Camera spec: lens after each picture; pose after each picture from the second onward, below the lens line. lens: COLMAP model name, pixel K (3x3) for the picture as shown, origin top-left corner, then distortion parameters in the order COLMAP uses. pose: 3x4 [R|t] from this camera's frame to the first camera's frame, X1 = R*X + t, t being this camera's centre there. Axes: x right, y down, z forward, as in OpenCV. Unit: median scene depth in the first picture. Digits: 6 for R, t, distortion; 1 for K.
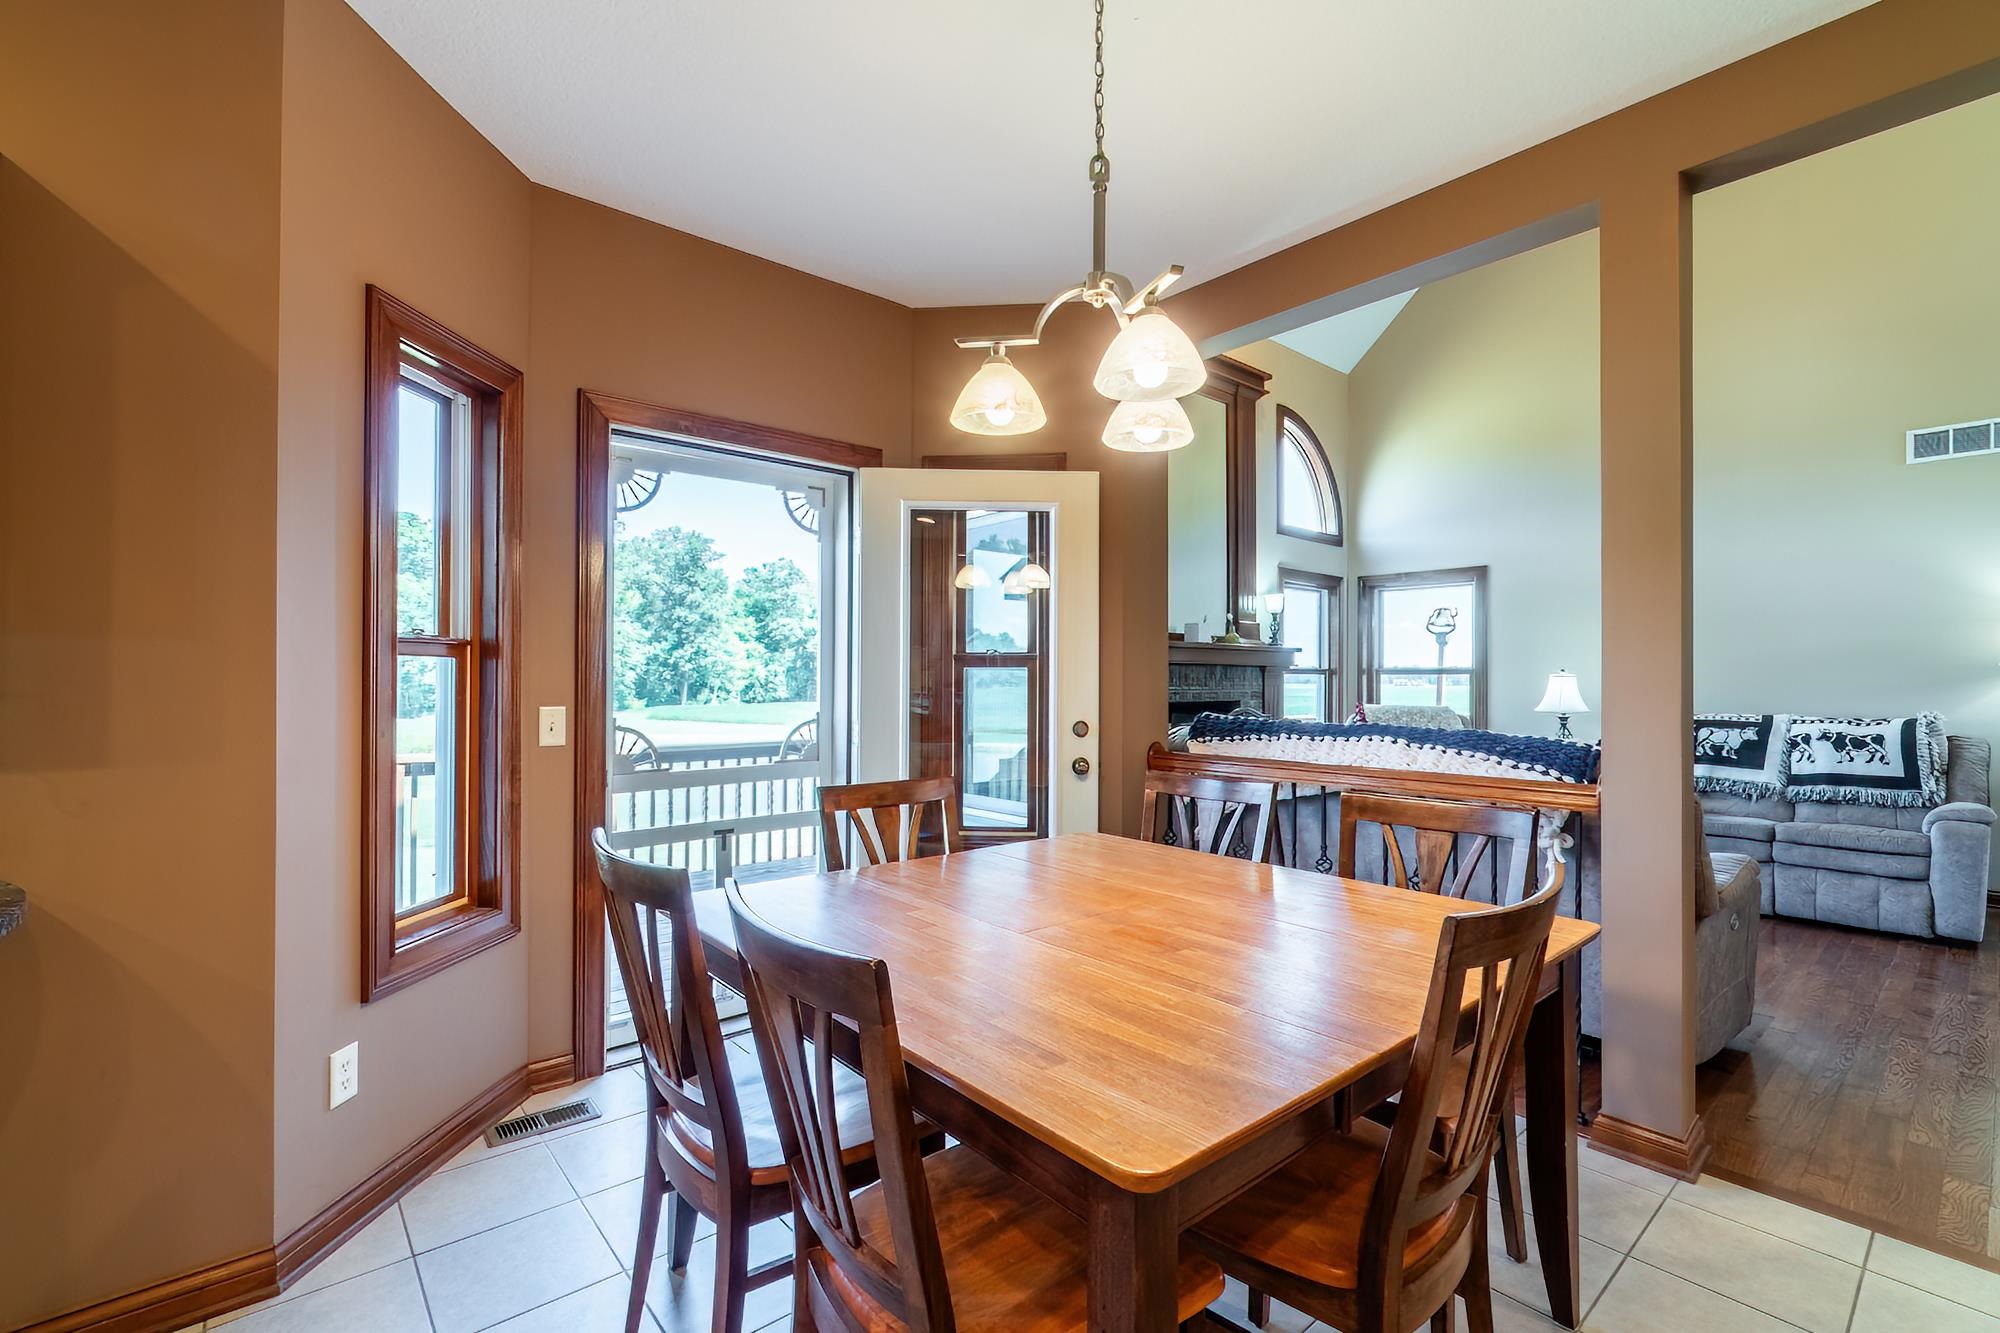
lens RADIAL K [[885.0, 0, 985.1], [0, 885.0, 671.7], [0, 0, 1]] dist [-0.006104, 0.002023]
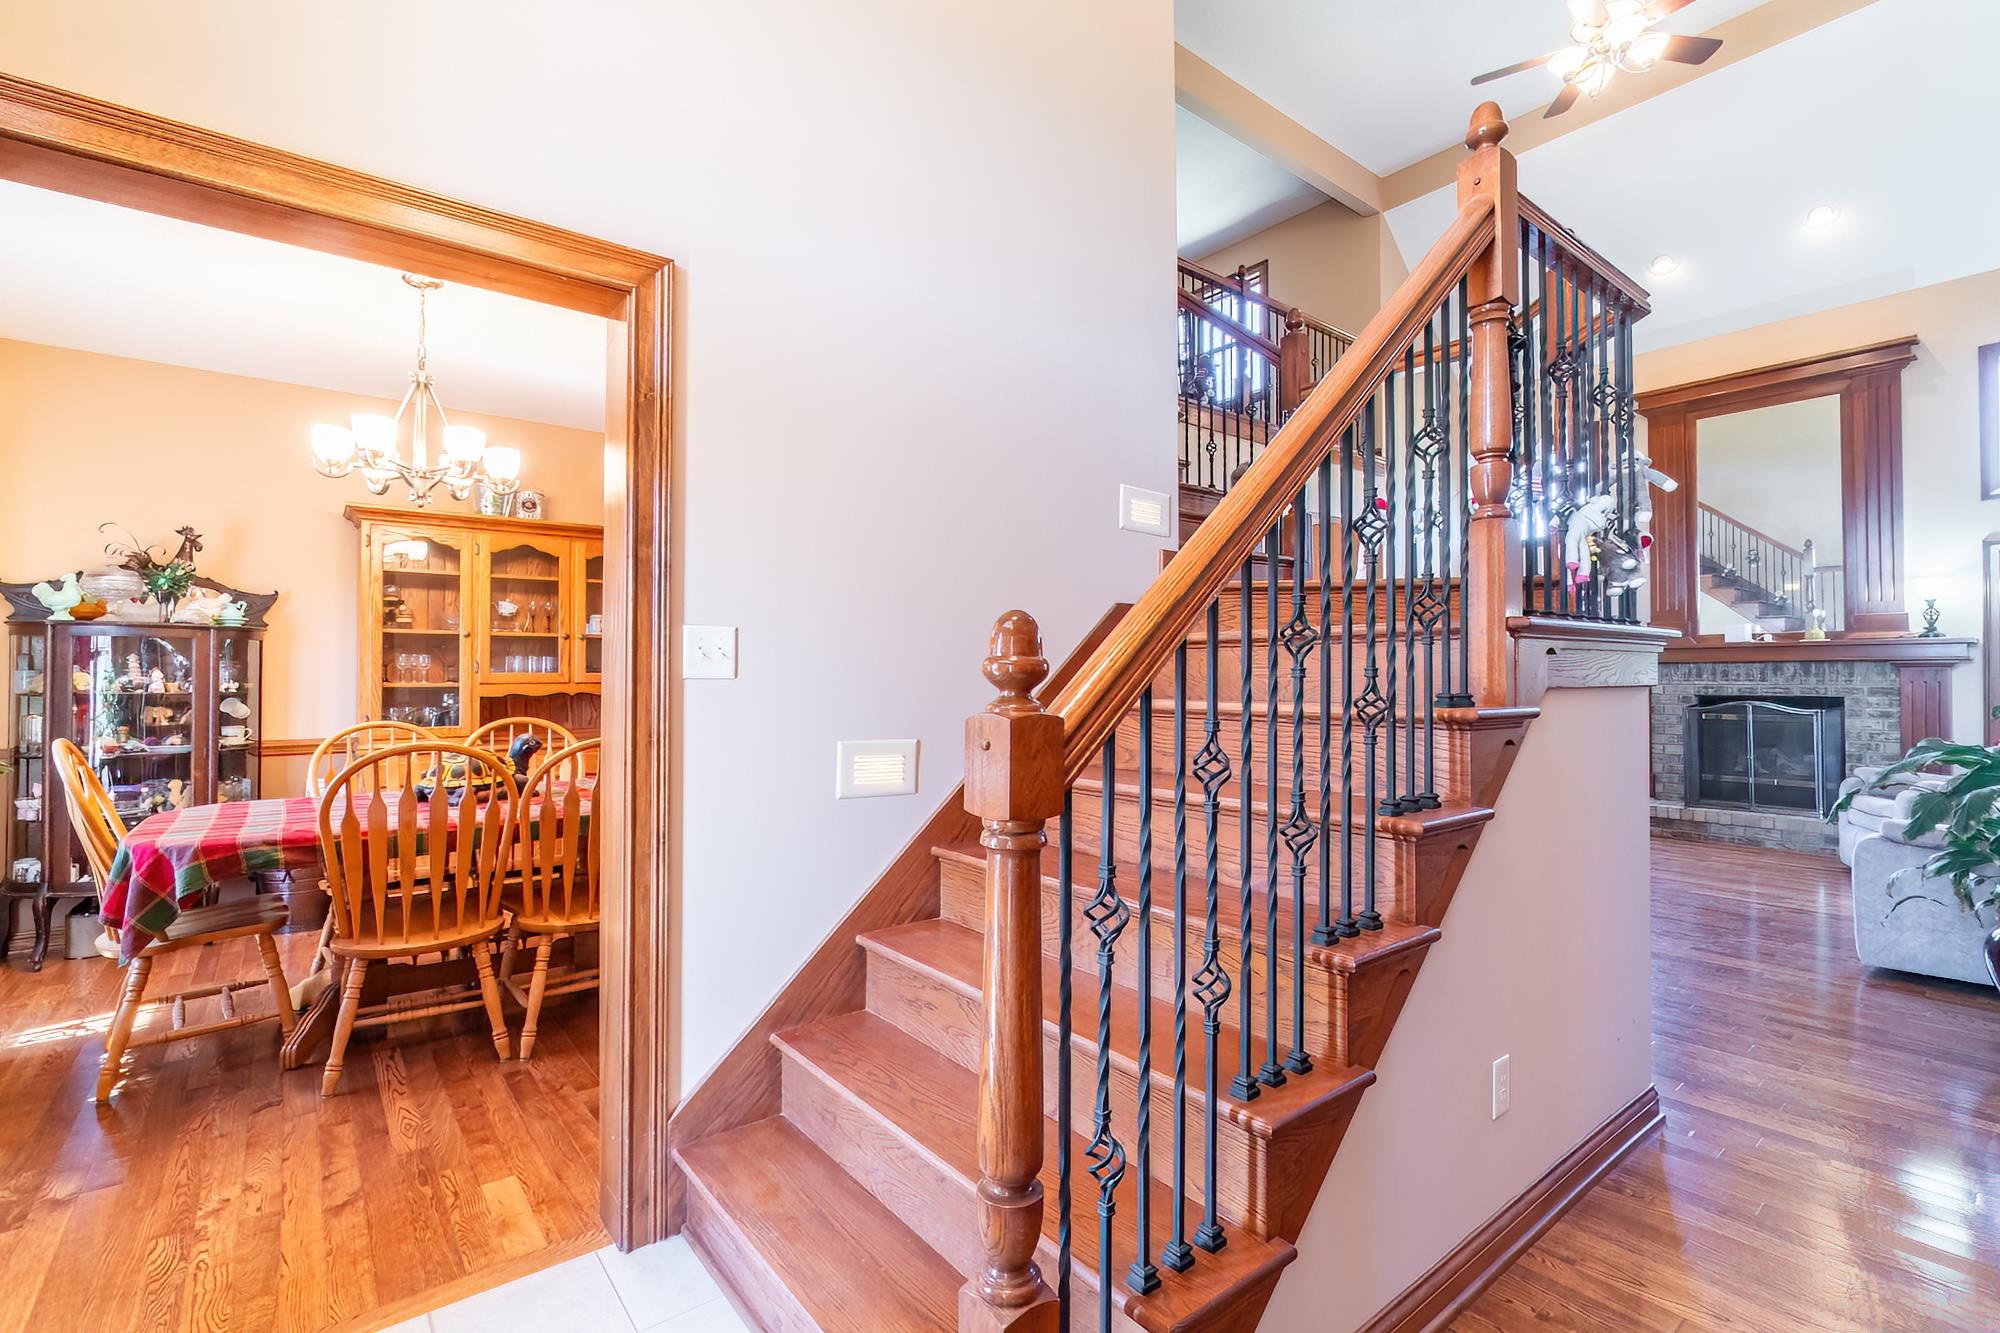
lens RADIAL K [[885.0, 0, 970.9], [0, 885.0, 659.4], [0, 0, 1]] dist [-0.006104, 0.002023]
pose [[-0.026606, -0.023886, -0.999361, 1.626421], [0.006906, 0.999686, -0.024078, 0.010681], [0.999622, -0.007543, -0.026433, 0.081378]]
